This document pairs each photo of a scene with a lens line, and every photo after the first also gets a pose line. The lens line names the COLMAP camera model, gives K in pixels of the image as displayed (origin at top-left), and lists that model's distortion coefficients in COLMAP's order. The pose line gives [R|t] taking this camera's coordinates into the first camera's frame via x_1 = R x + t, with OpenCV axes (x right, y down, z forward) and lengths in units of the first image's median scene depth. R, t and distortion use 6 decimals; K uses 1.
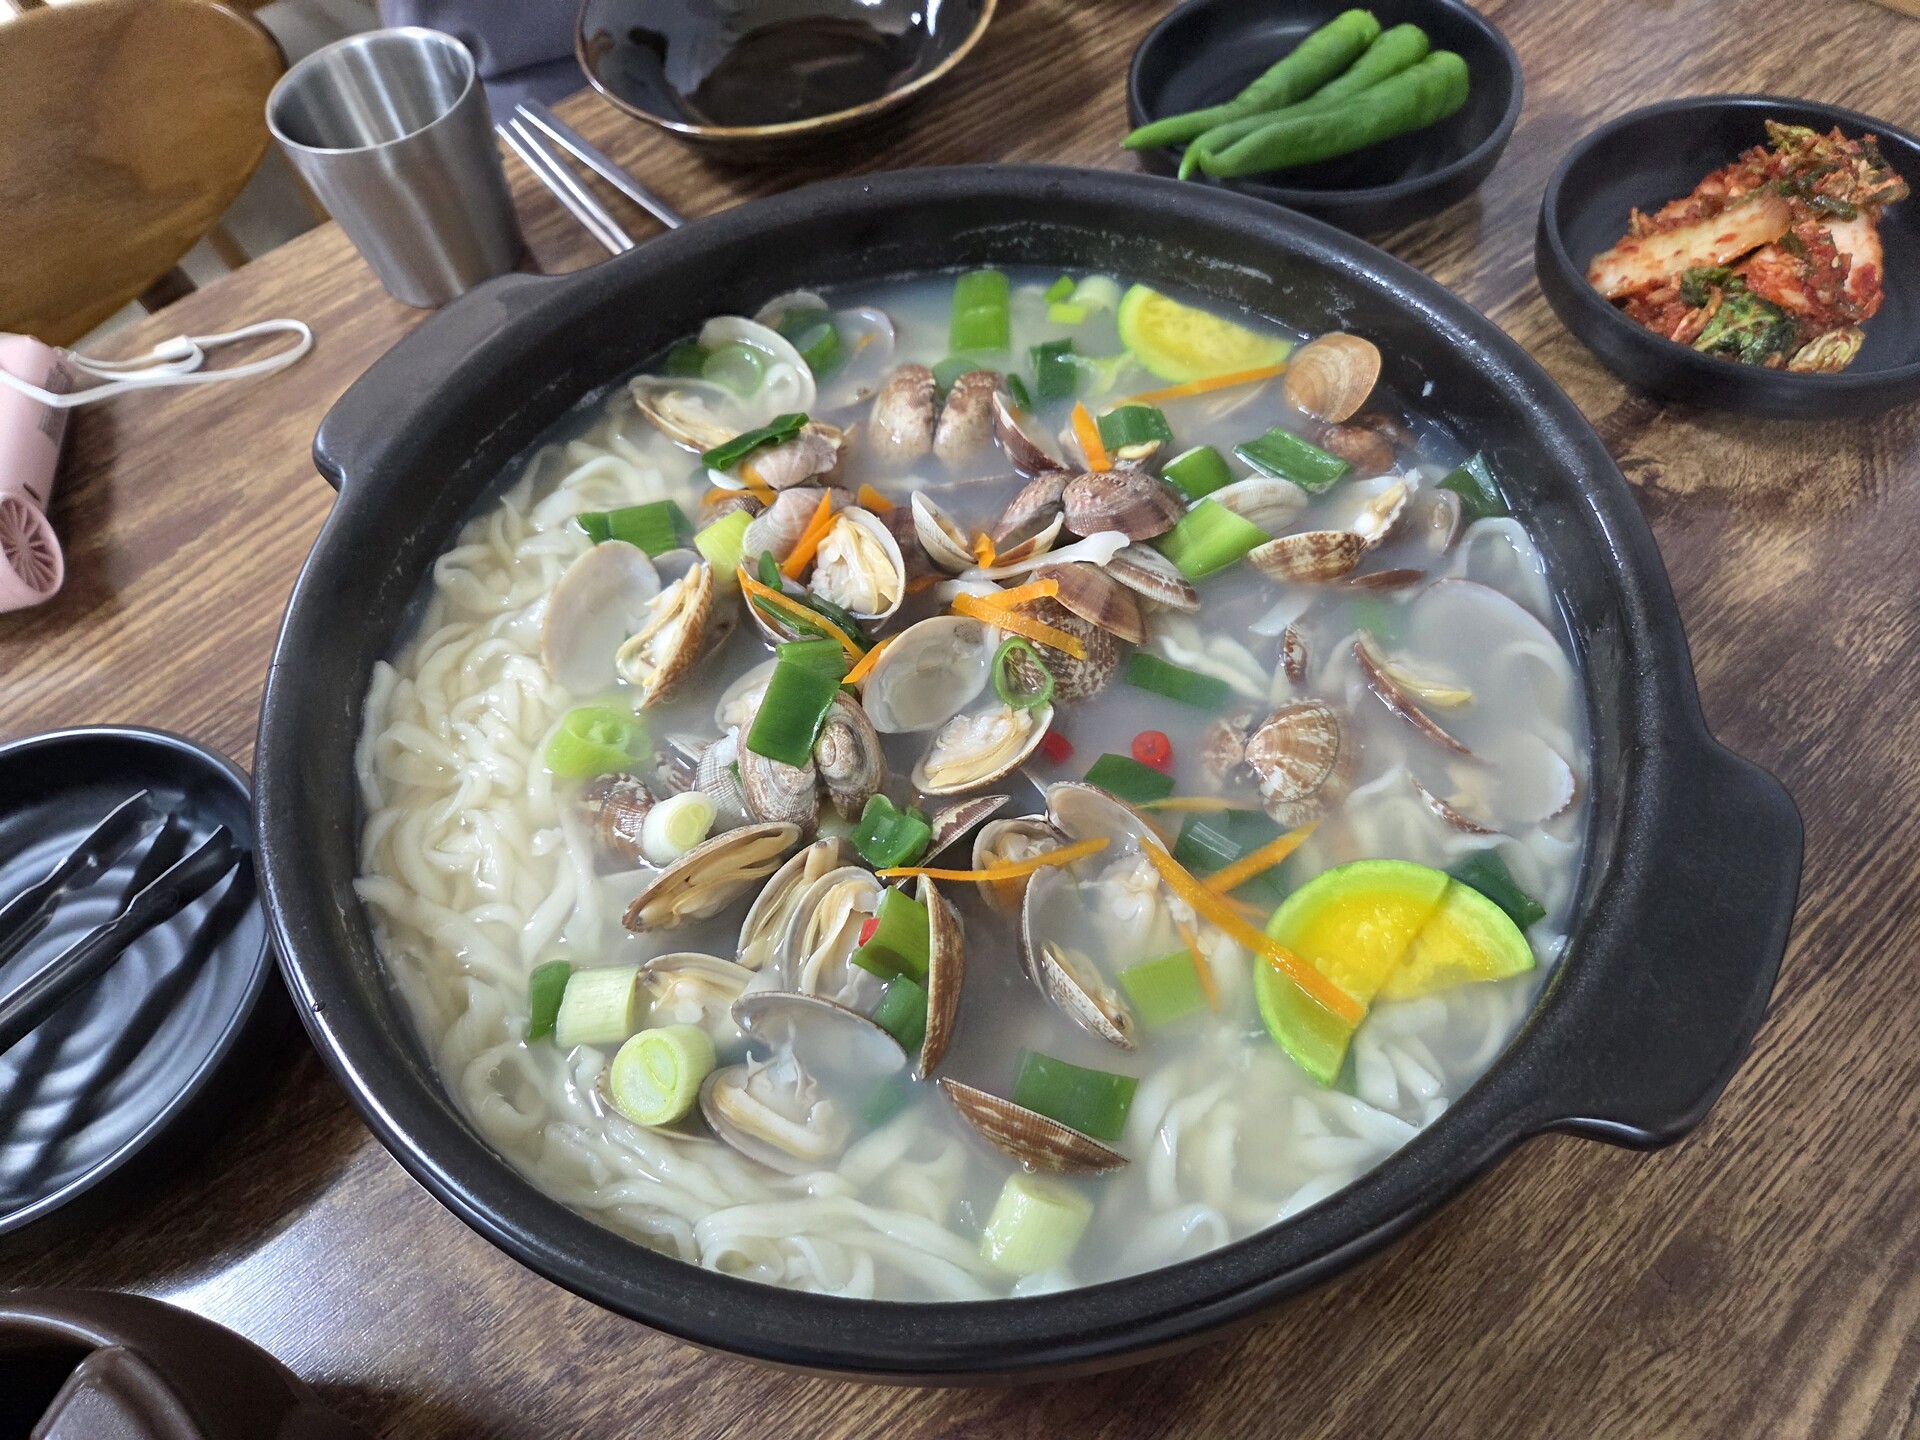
lens RADIAL K [[1288.4, 0, 960.0], [0, 1288.4, 720.0], [0, 0, 1]] dist [0.001899, -0.004873]
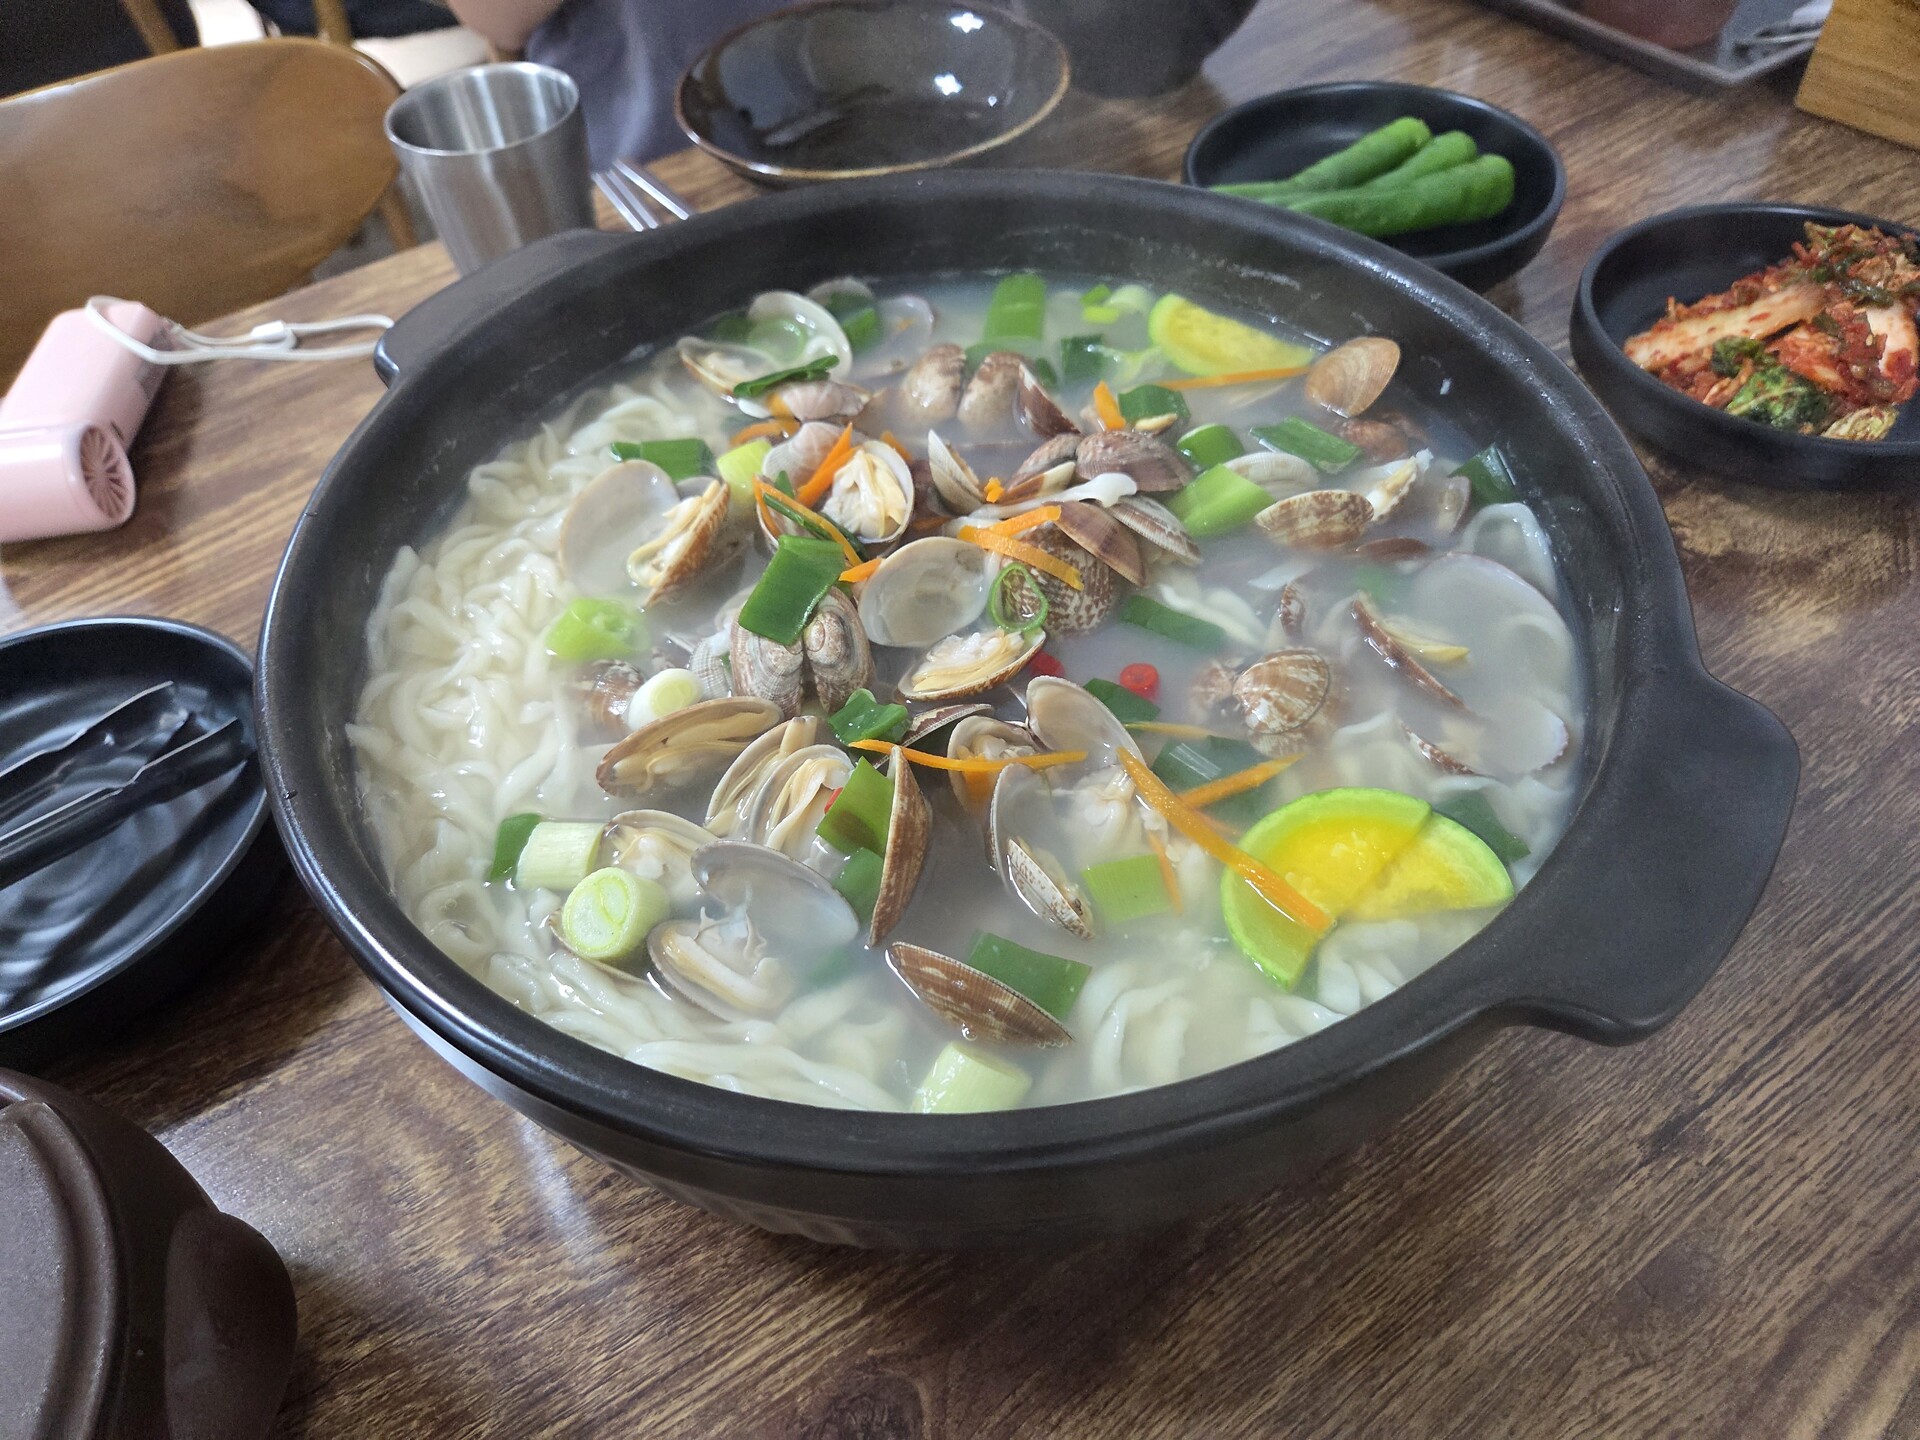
lens RADIAL K [[1285.9, 0, 926.5], [0, 1285.9, 720.3], [0, 0, 1]] dist [-0.000264, -0.004419]
pose [[0.993939, 0.094199, -0.056668, 0.041941], [-0.100284, 0.988129, -0.116380, 0.178728], [0.045032, 0.121358, 0.991587, 0.007668]]
